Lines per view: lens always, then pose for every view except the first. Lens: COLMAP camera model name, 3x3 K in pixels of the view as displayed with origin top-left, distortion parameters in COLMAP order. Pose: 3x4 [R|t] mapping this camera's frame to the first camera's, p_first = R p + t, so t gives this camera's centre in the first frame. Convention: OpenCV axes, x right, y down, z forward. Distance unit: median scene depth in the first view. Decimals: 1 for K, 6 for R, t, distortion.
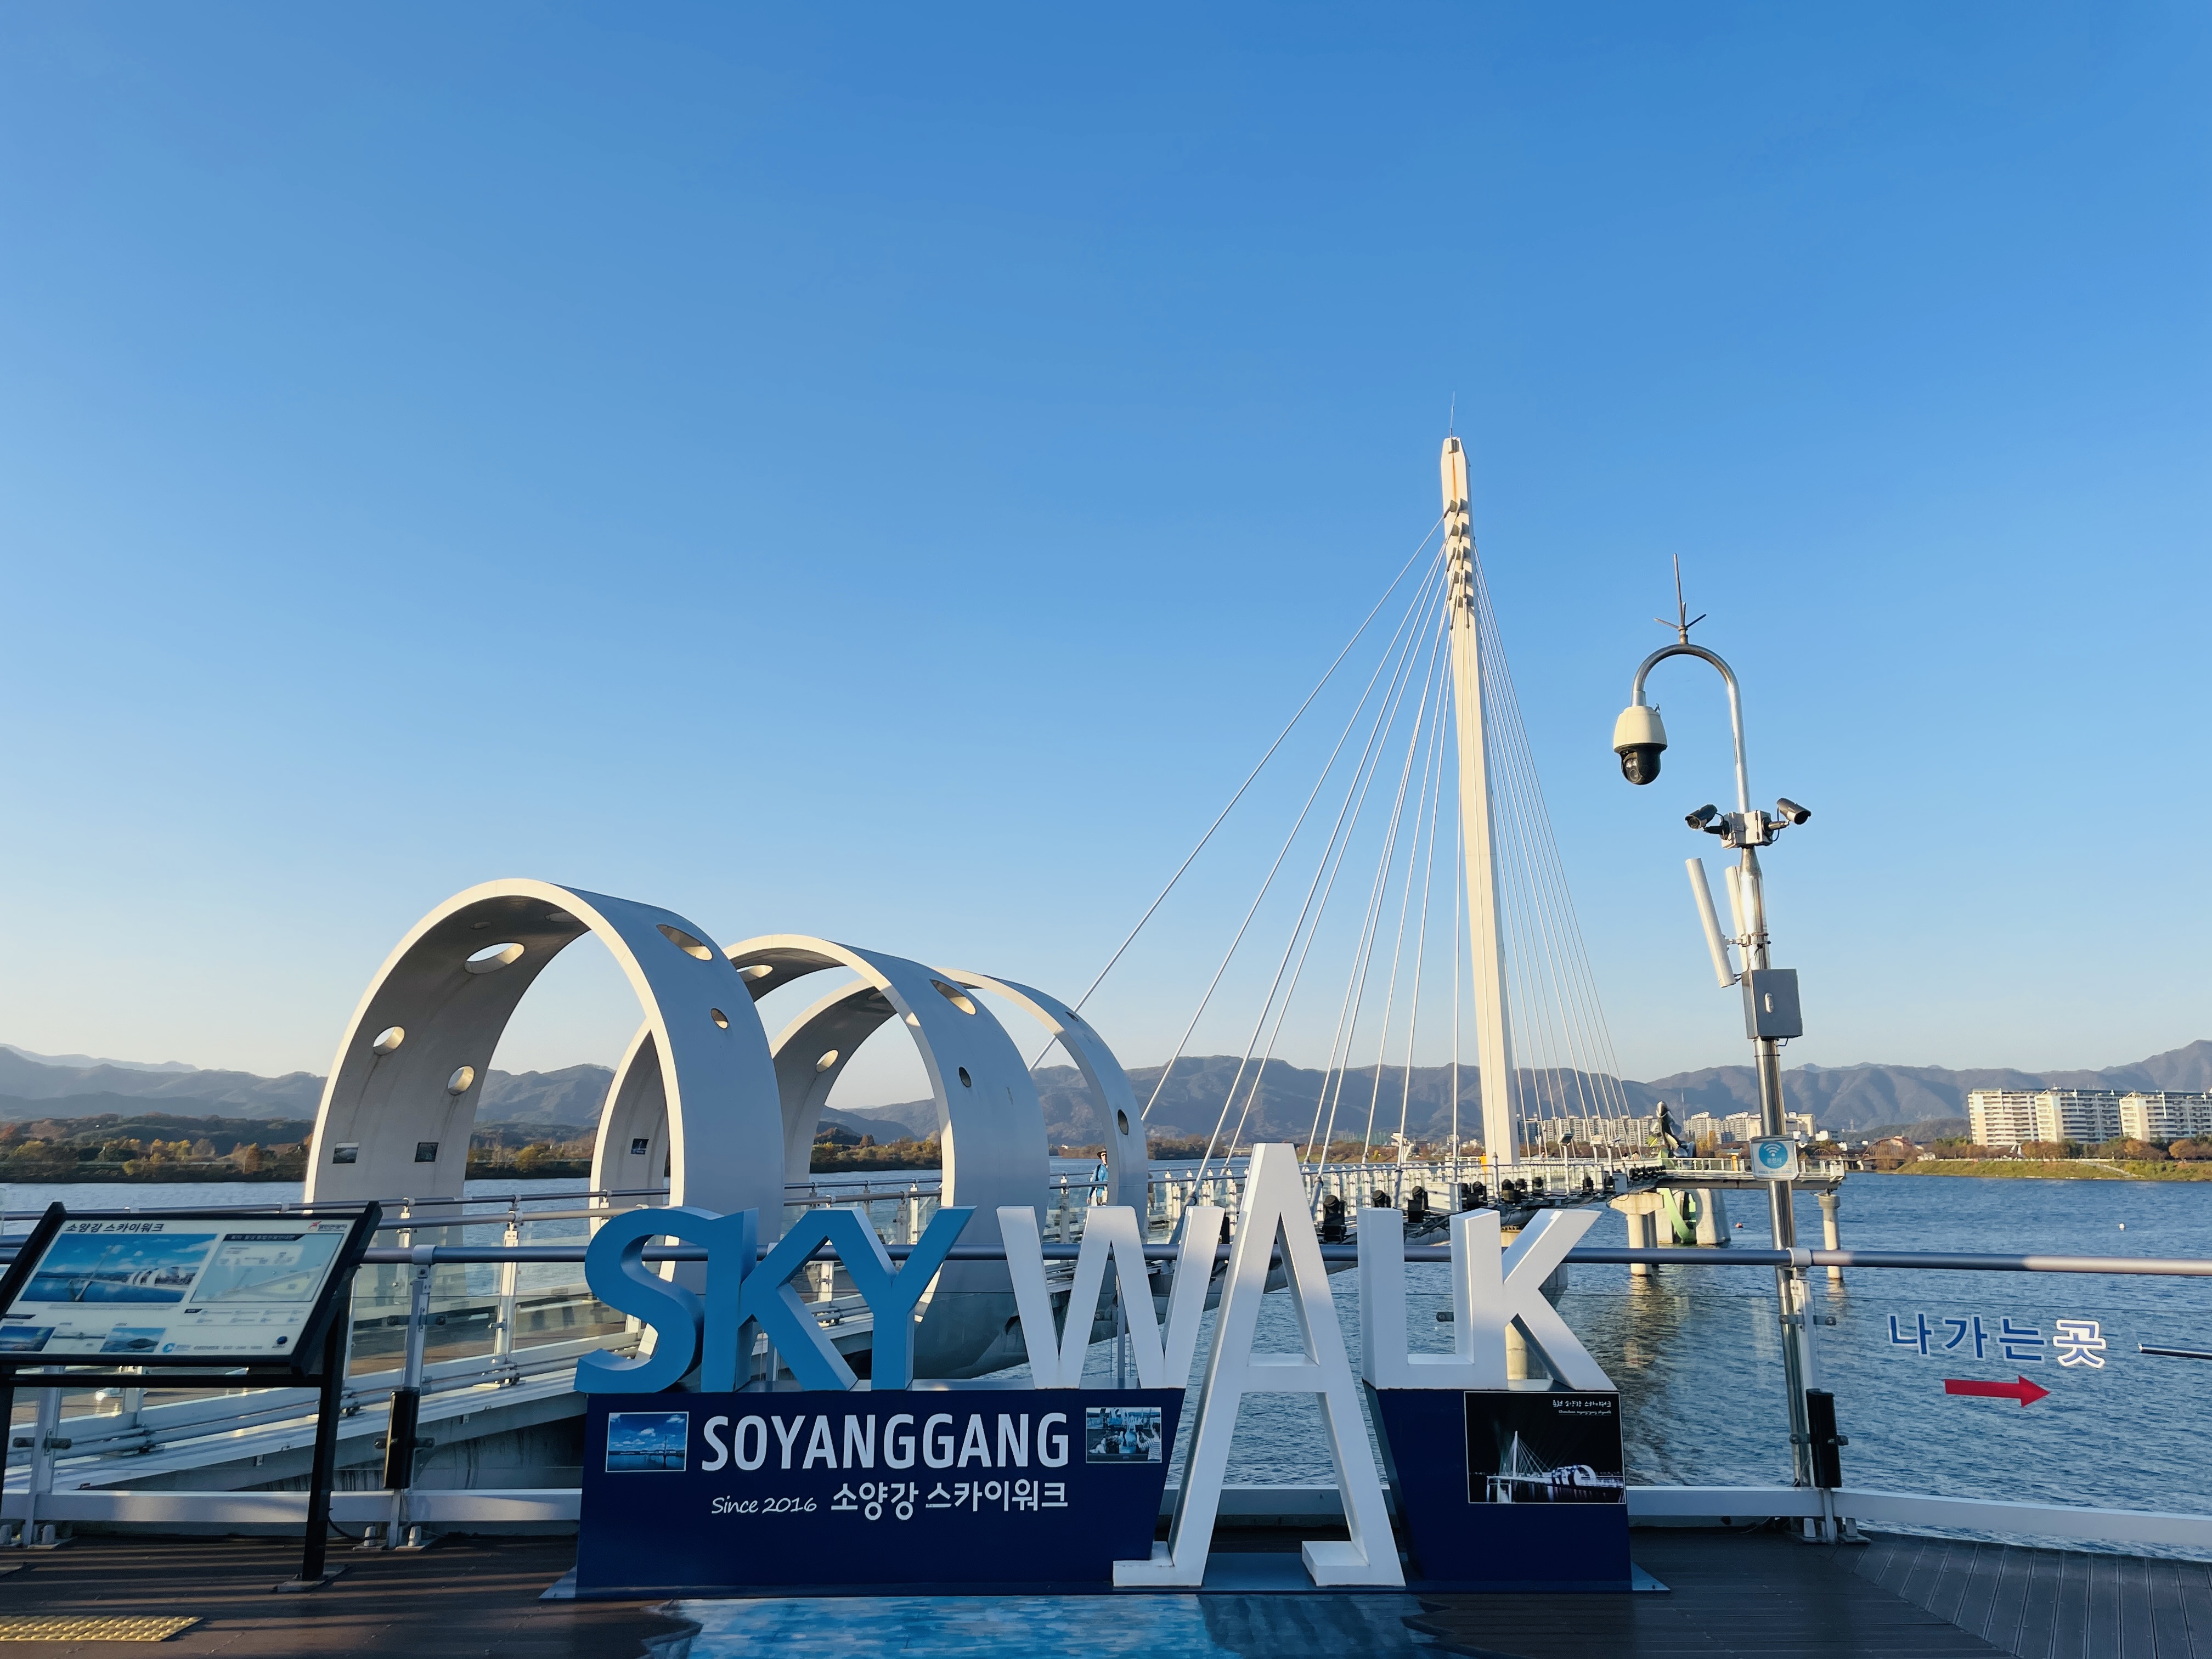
lens RADIAL K [[1668.8, 0, 1122.7], [0, 1668.8, 809.1], [0, 0, 1]] dist [0.089926, -0.104532]
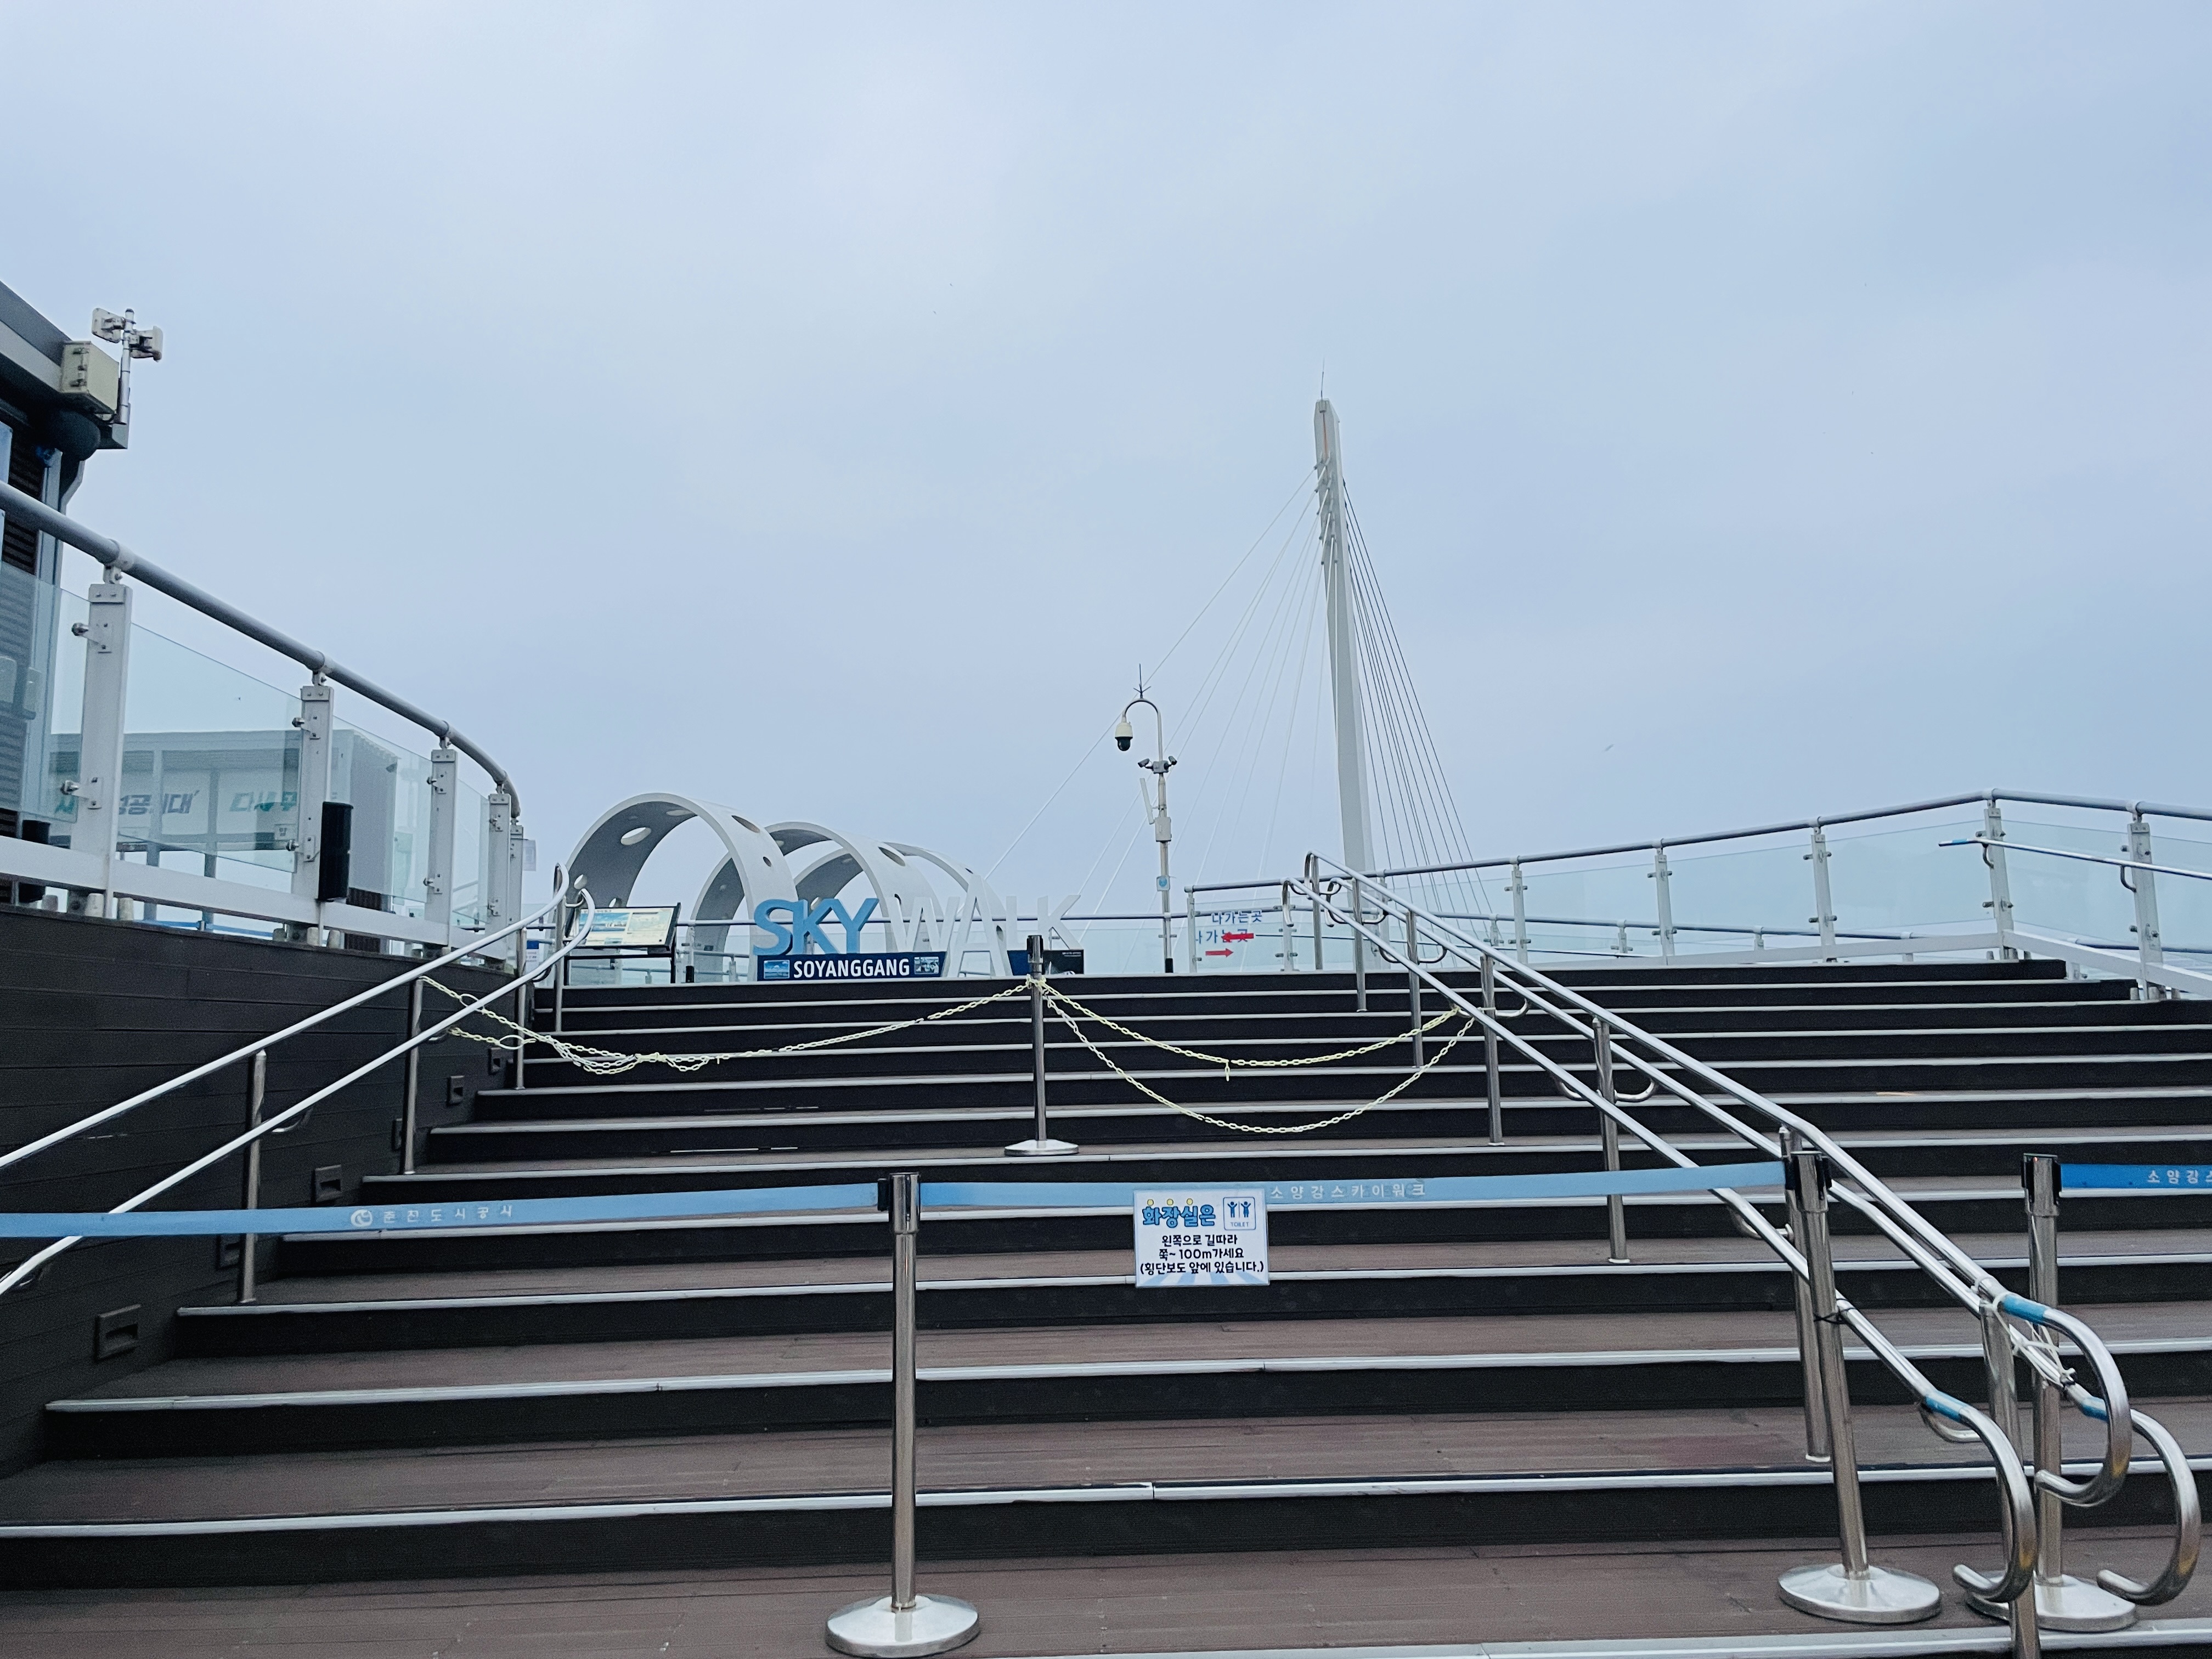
lens RADIAL K [[1668.8, 0, 1109.0], [0, 1668.8, 824.6], [0, 0, 1]] dist [0.089926, -0.104532]
pose [[0.999749, -0.020701, 0.008612, 0.315761], [0.020042, 0.997306, 0.070558, -0.106972], [-0.010049, -0.070368, 0.997470, -2.081365]]
